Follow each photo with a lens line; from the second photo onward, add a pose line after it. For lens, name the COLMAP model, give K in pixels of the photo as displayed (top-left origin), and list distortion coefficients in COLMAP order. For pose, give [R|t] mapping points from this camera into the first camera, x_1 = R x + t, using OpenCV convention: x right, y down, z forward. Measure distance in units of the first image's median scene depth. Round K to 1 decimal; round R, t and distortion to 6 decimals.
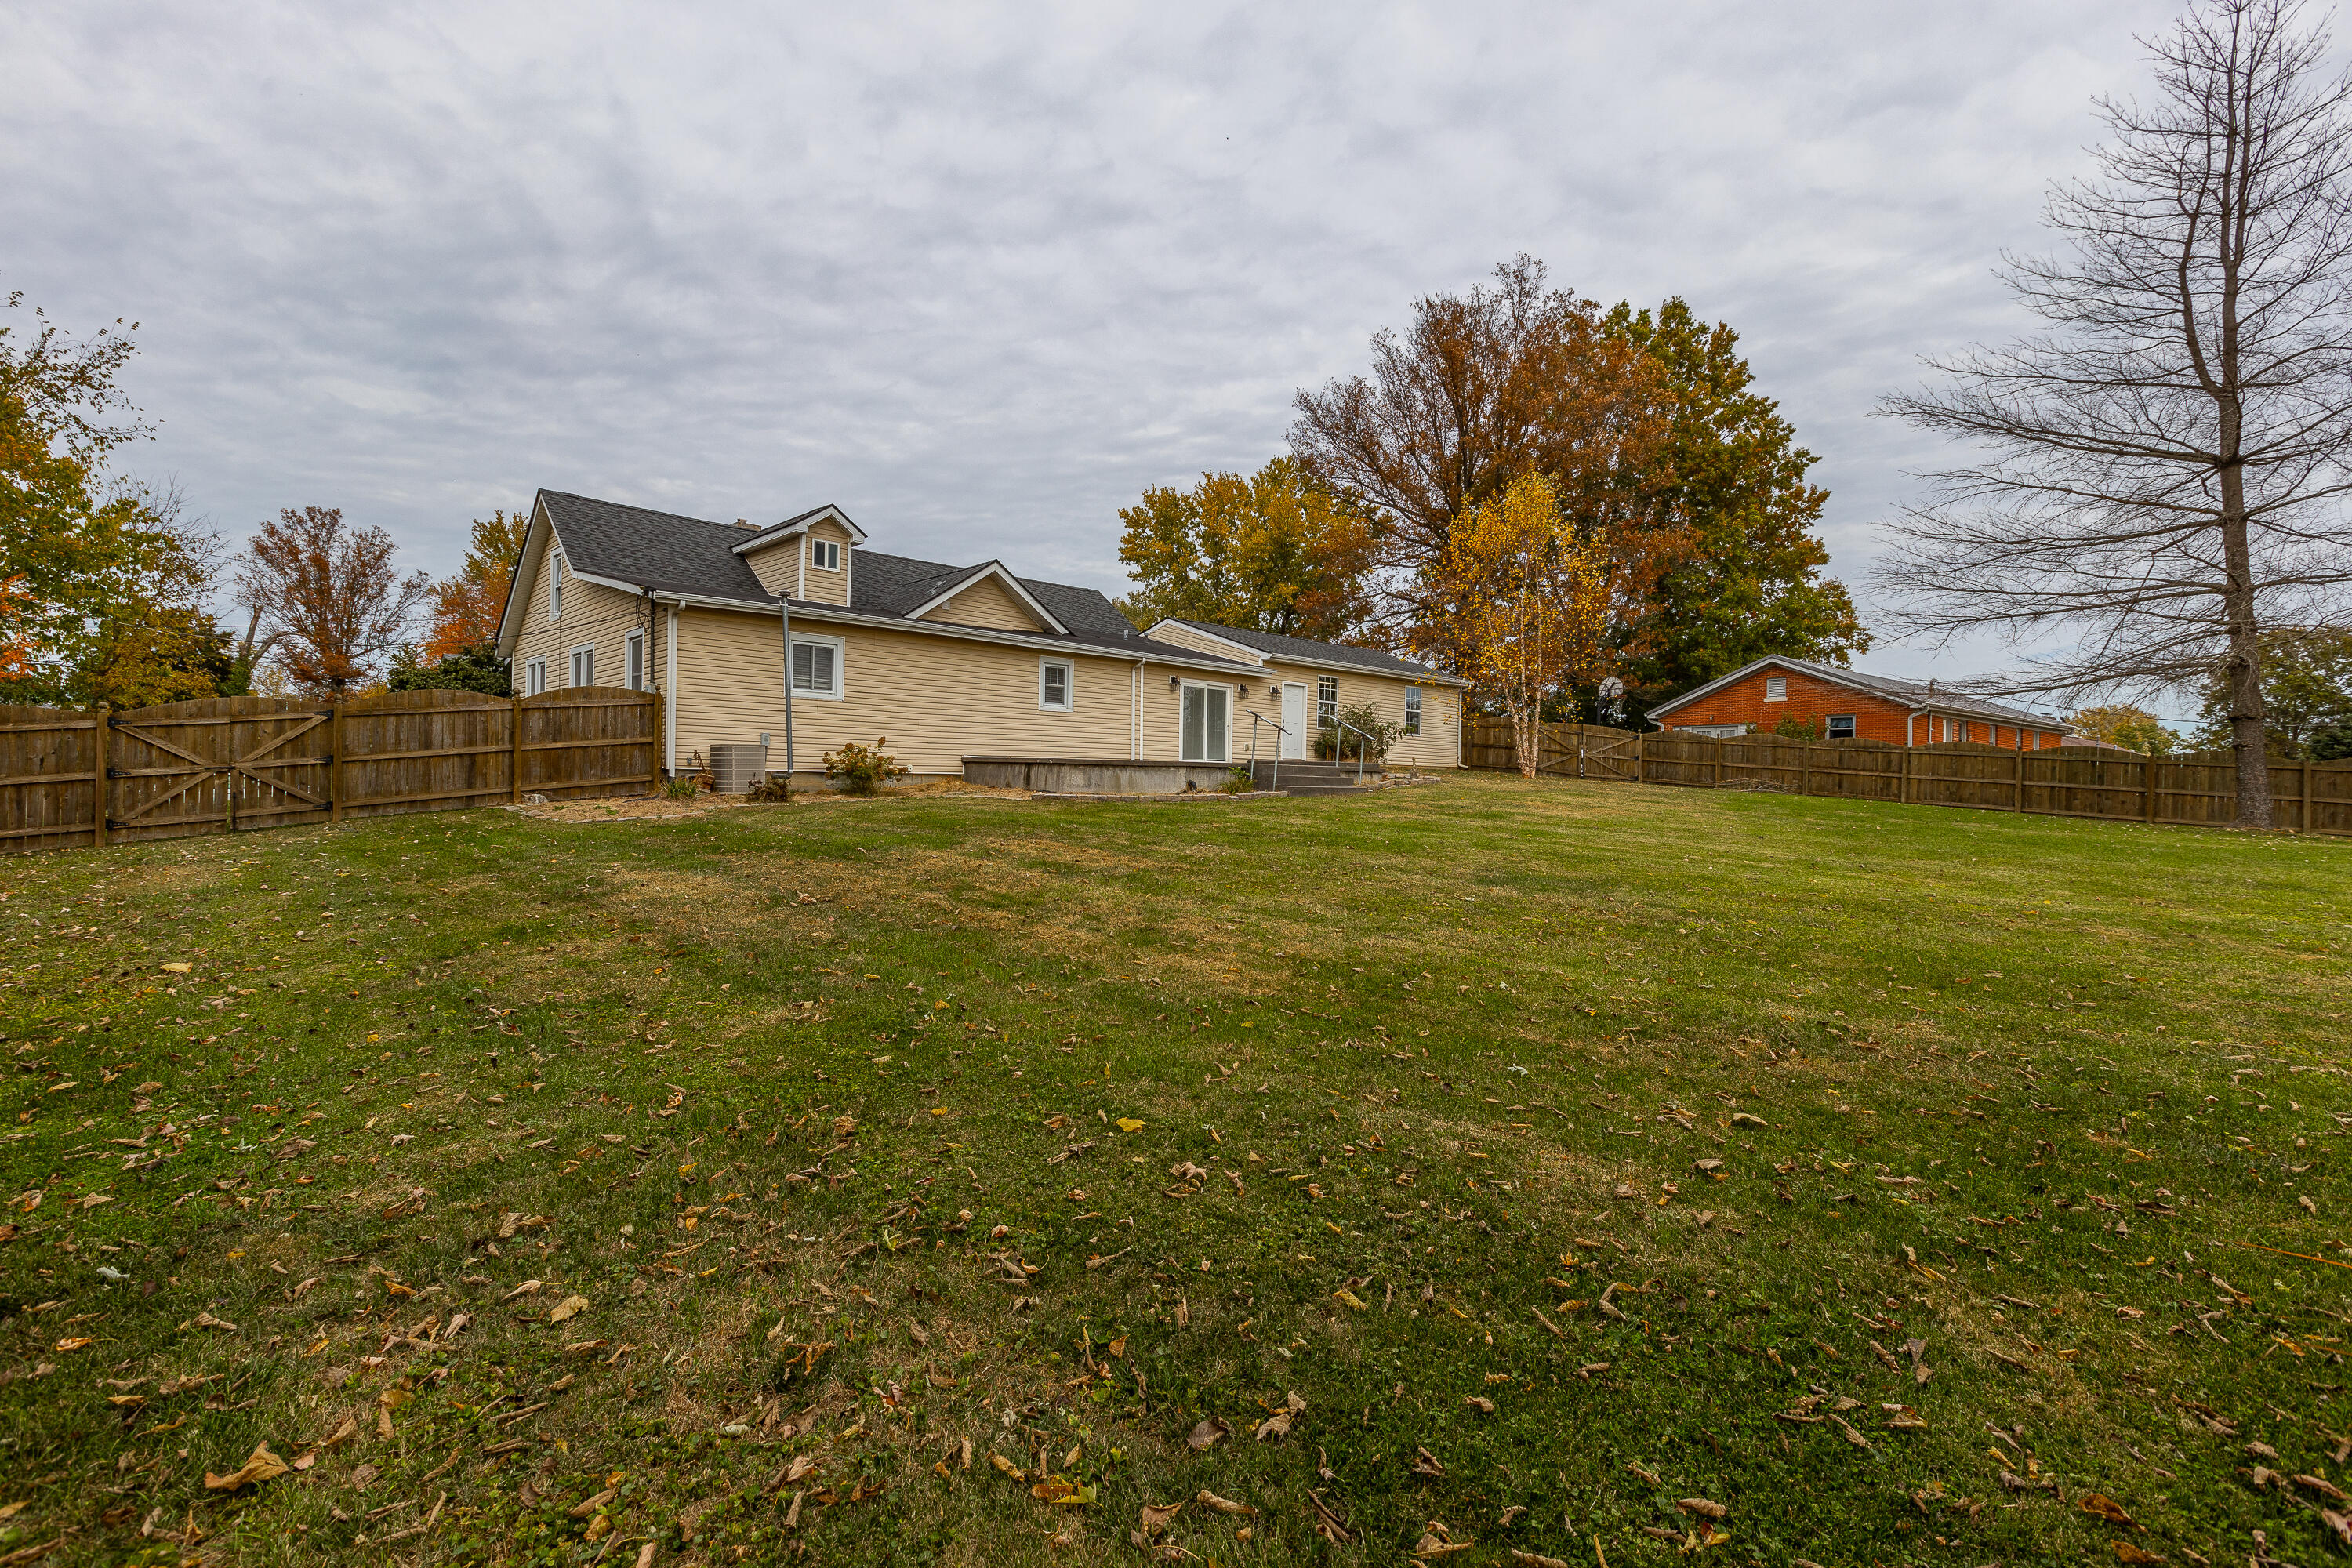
lens RADIAL K [[1085.4, 0, 1176.0], [0, 1085.4, 784.0], [0, 0, 1]] dist [0.005903, -0.000563]
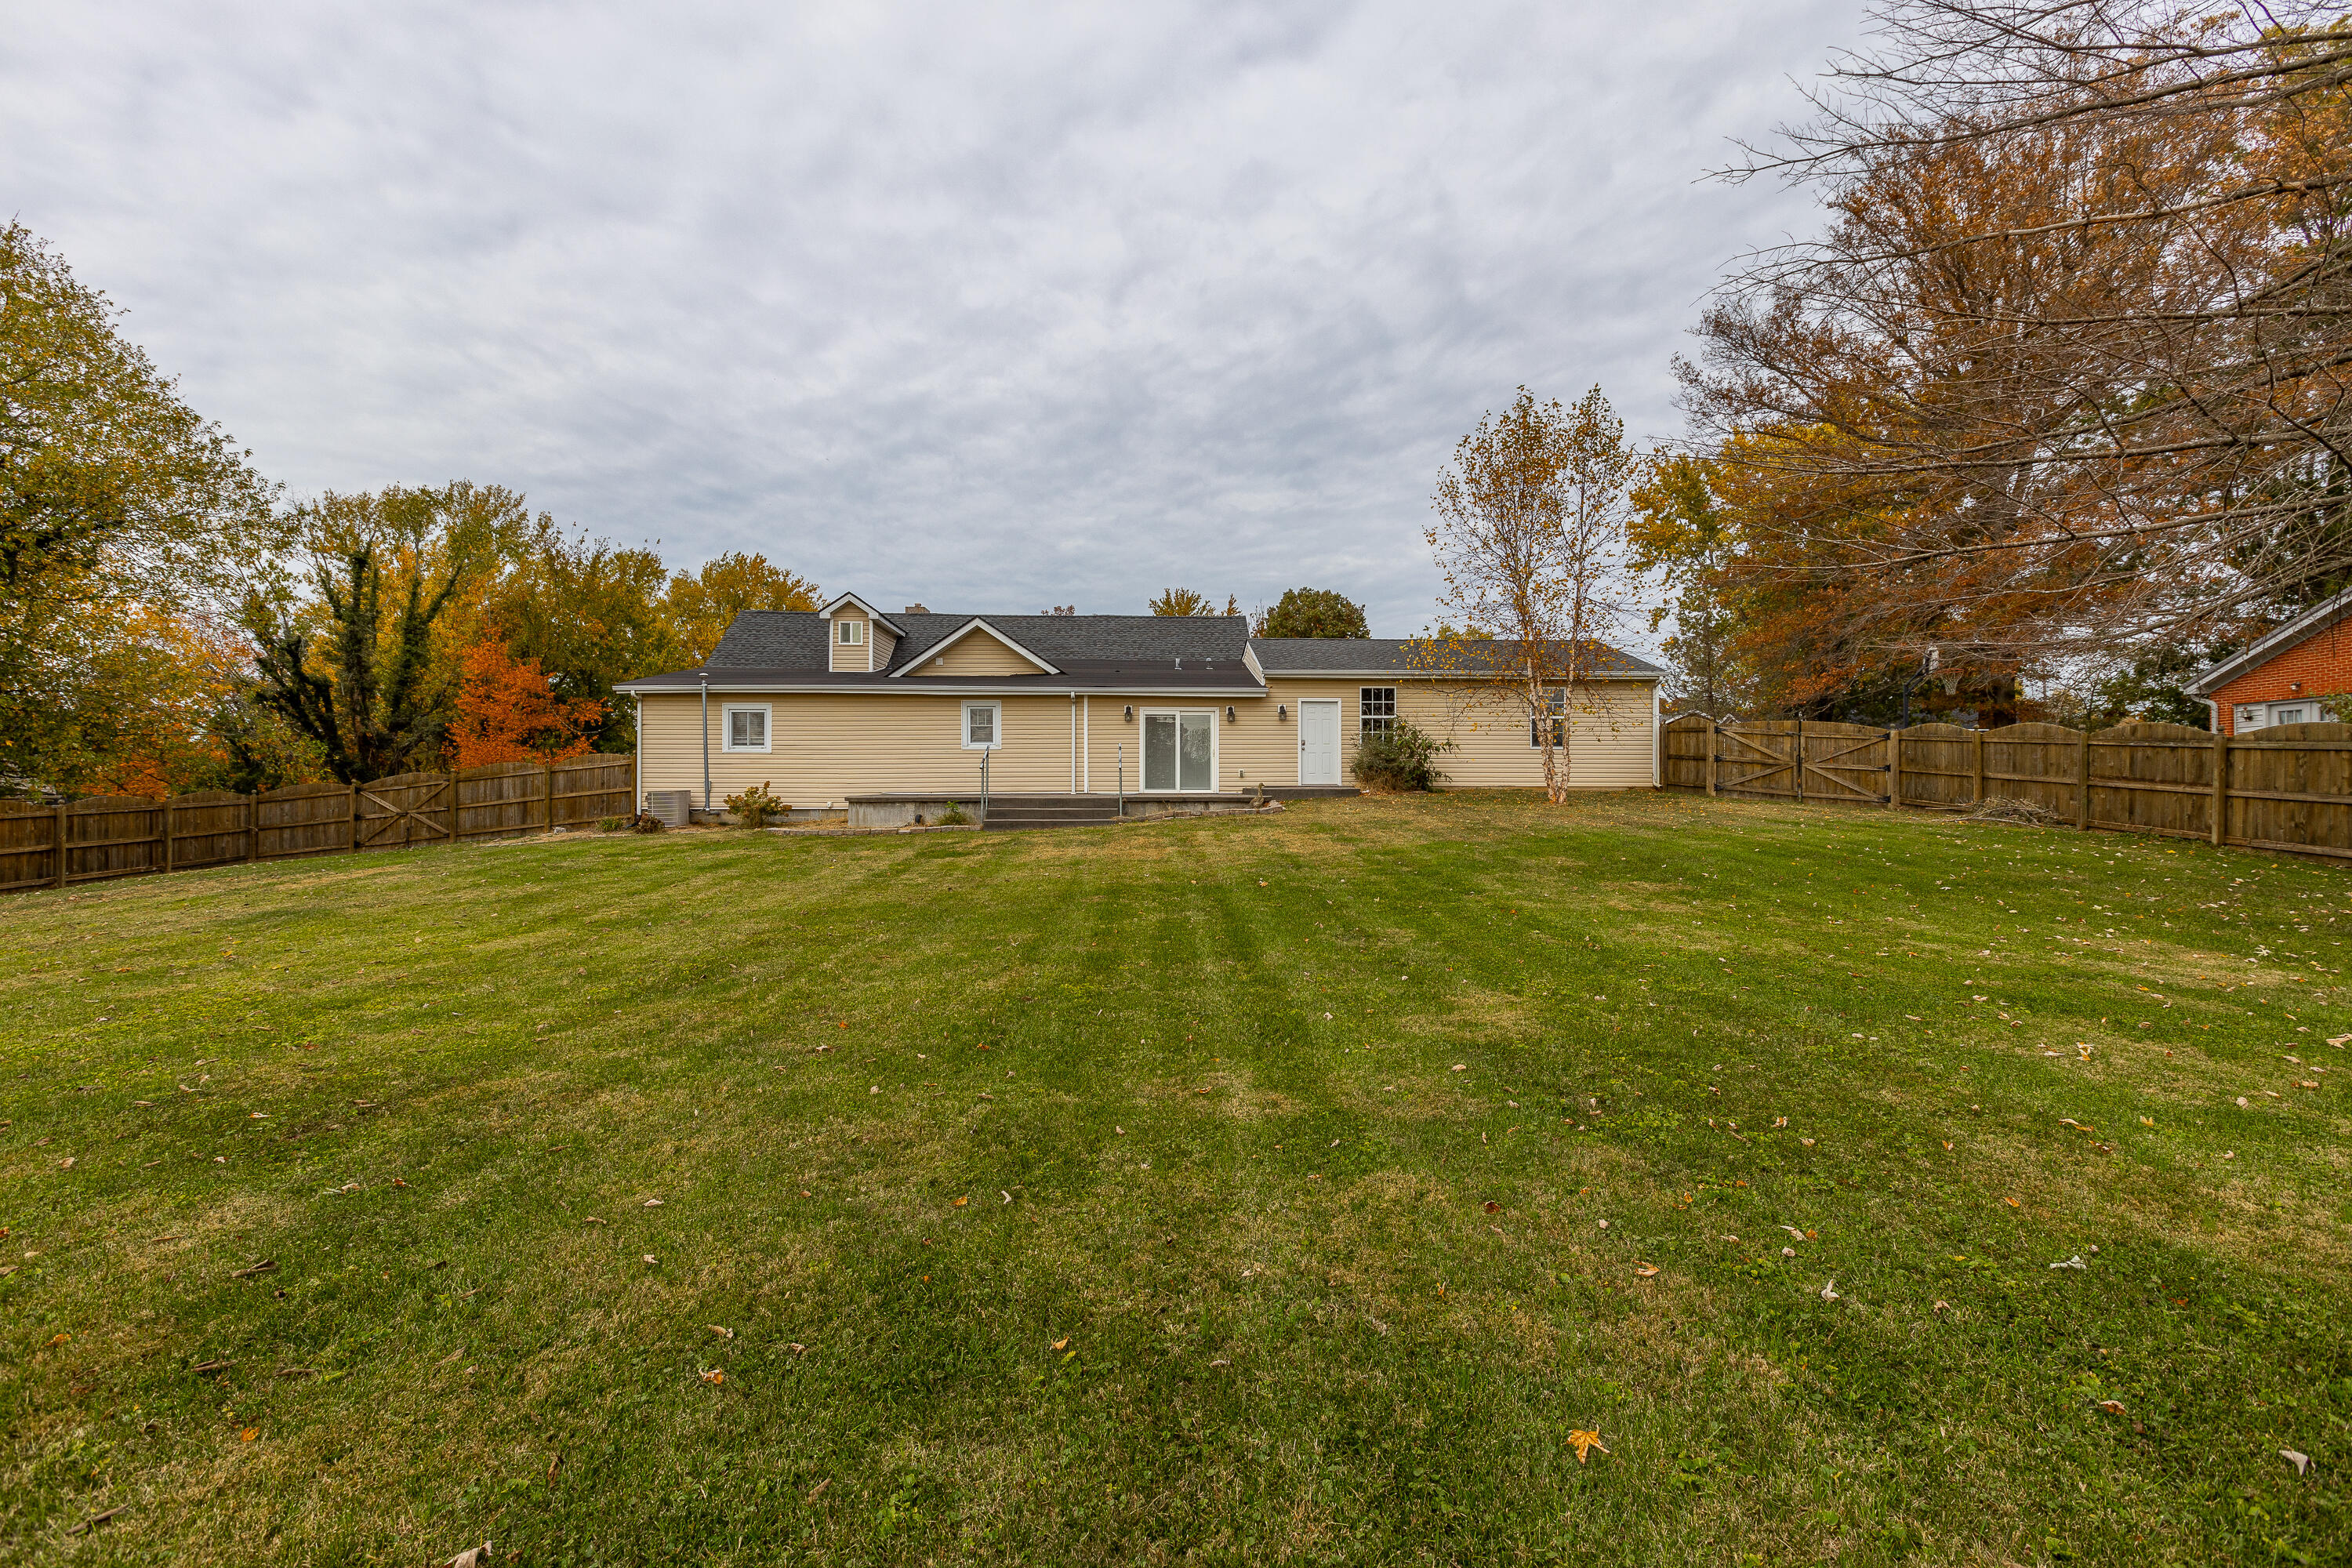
lens RADIAL K [[1066.1, 0, 1176.0], [0, 1066.1, 784.0], [0, 0, 1]] dist [0.000187, 0.000768]
pose [[0.752519, -0.022300, -0.658192, 0.756078], [0.011292, 0.999717, -0.020961, -0.007551], [0.658473, 0.008342, 0.752558, 0.325659]]
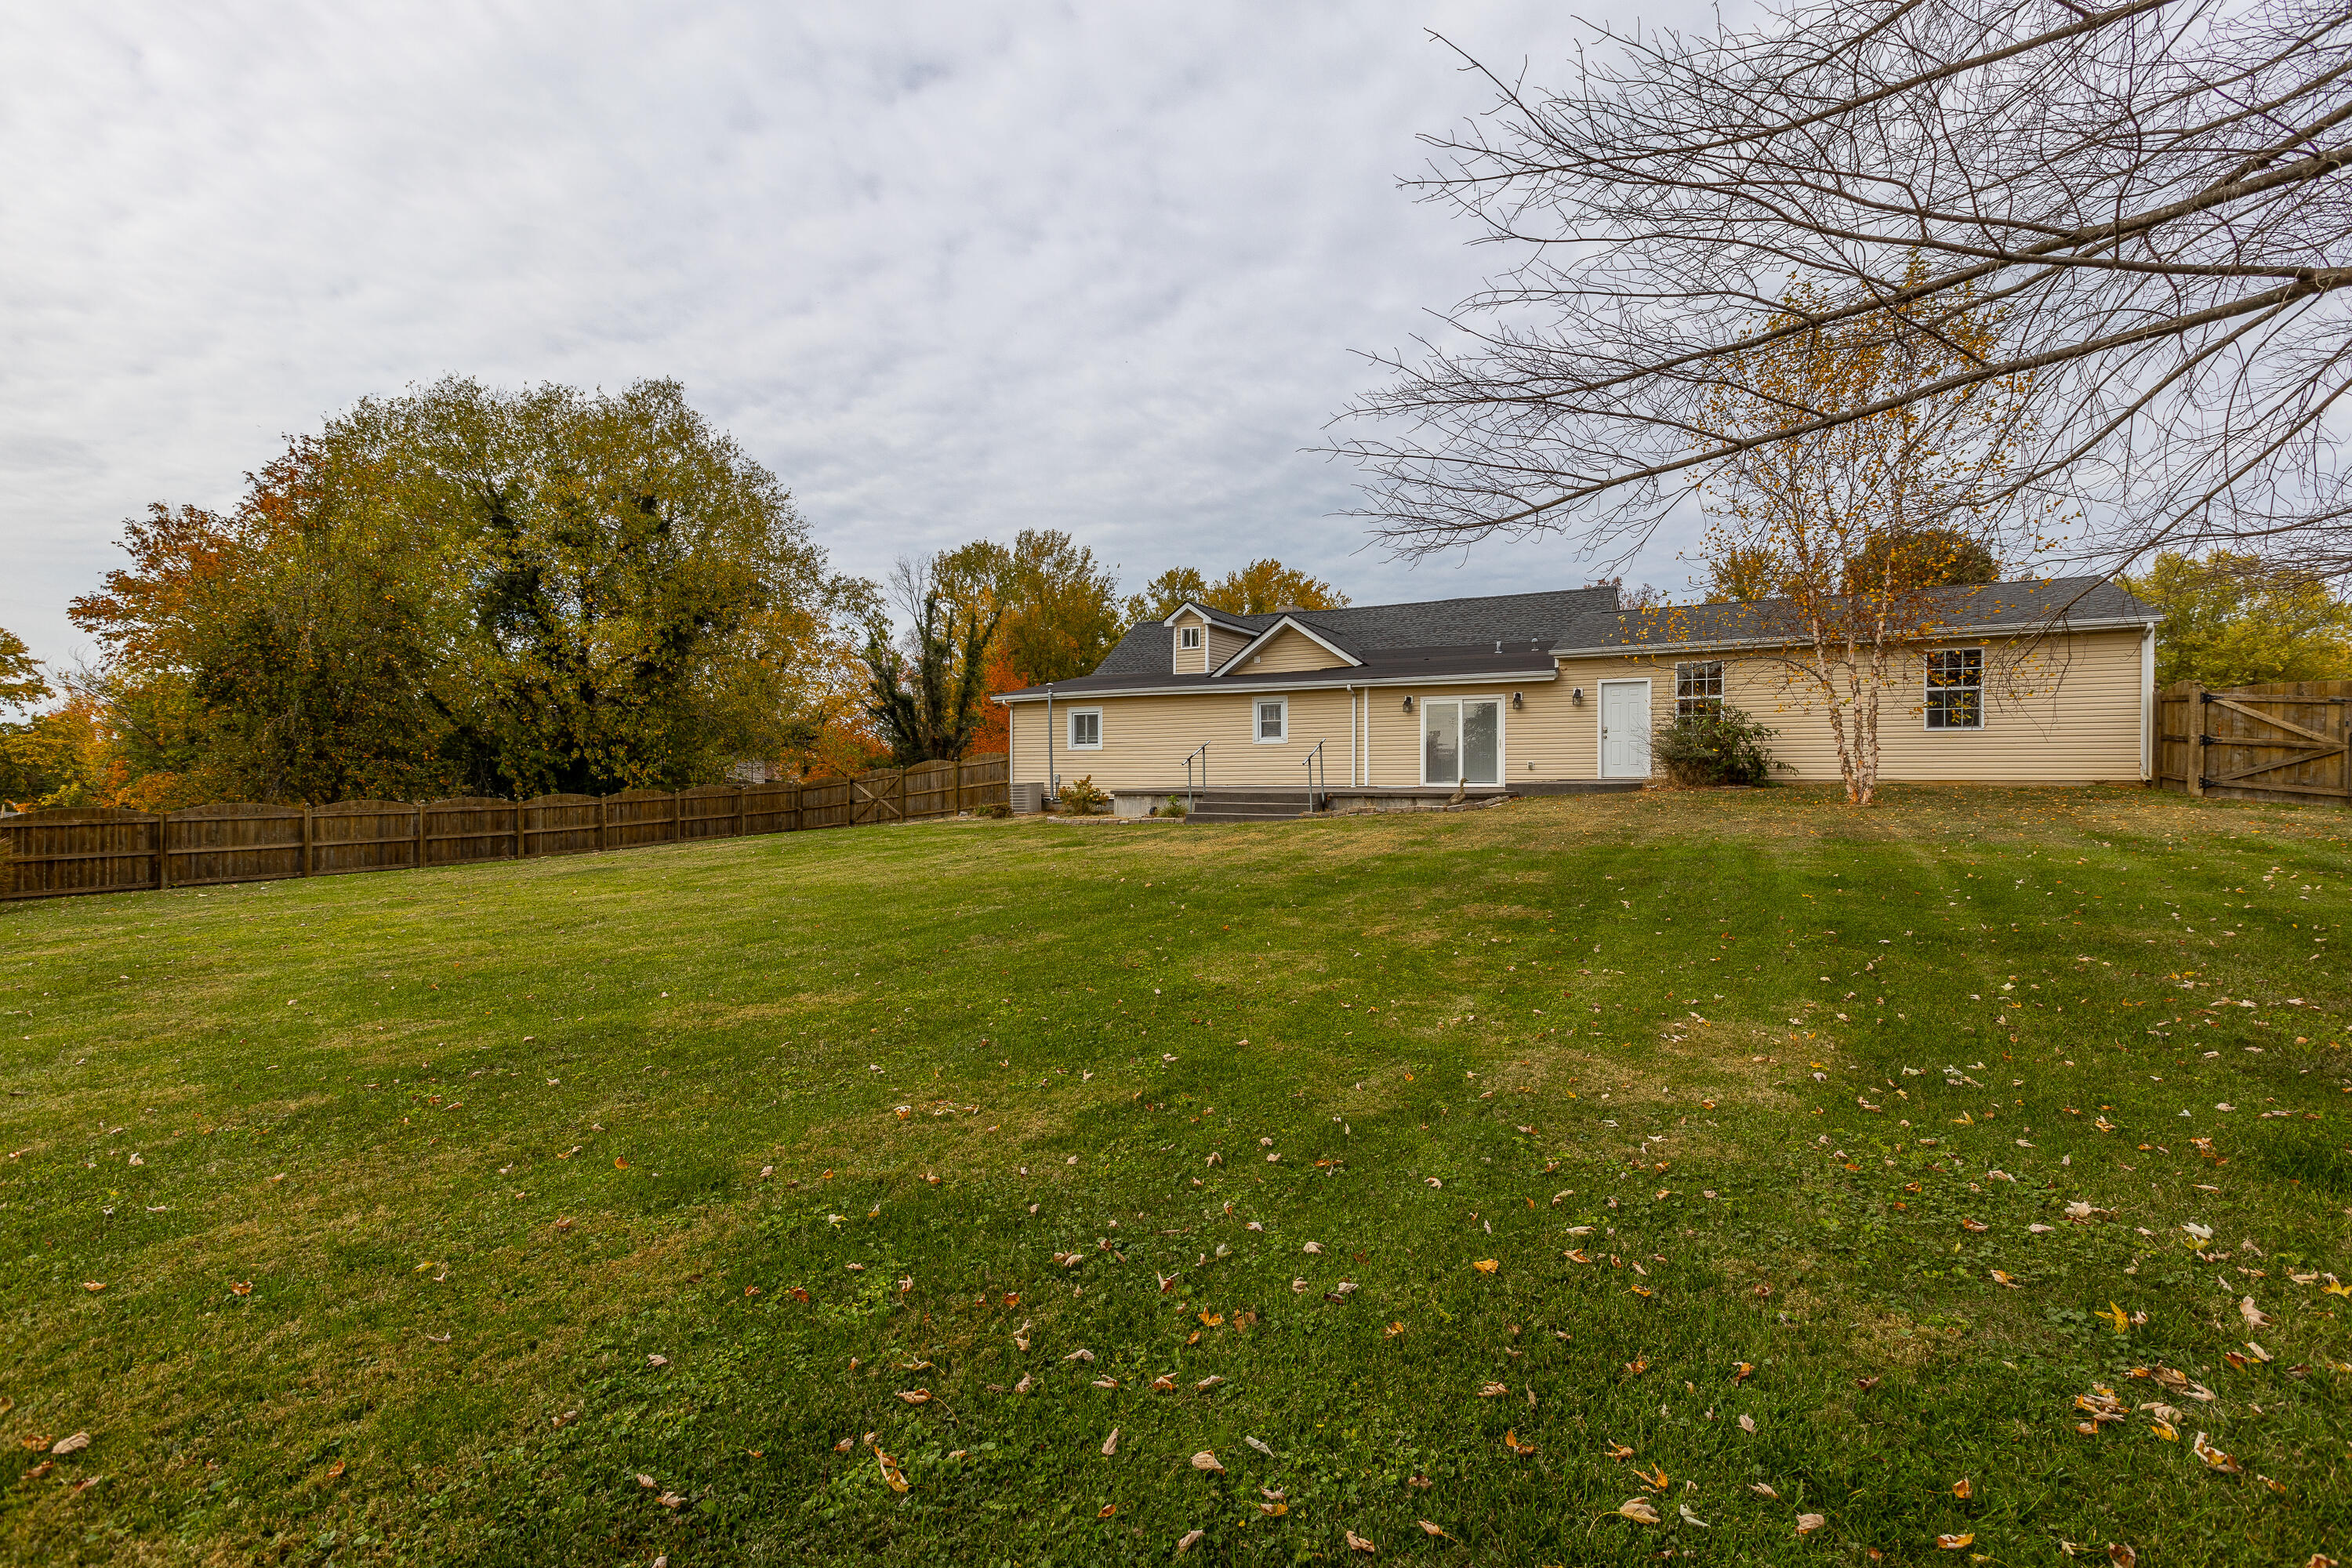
lens RADIAL K [[1066.1, 0, 1176.0], [0, 1066.1, 784.0], [0, 0, 1]] dist [0.000187, 0.000768]
pose [[0.296540, -0.011761, -0.954948, 0.942135], [0.001966, 0.999930, -0.011705, -0.012110], [0.955018, 0.001594, 0.296542, 0.584351]]
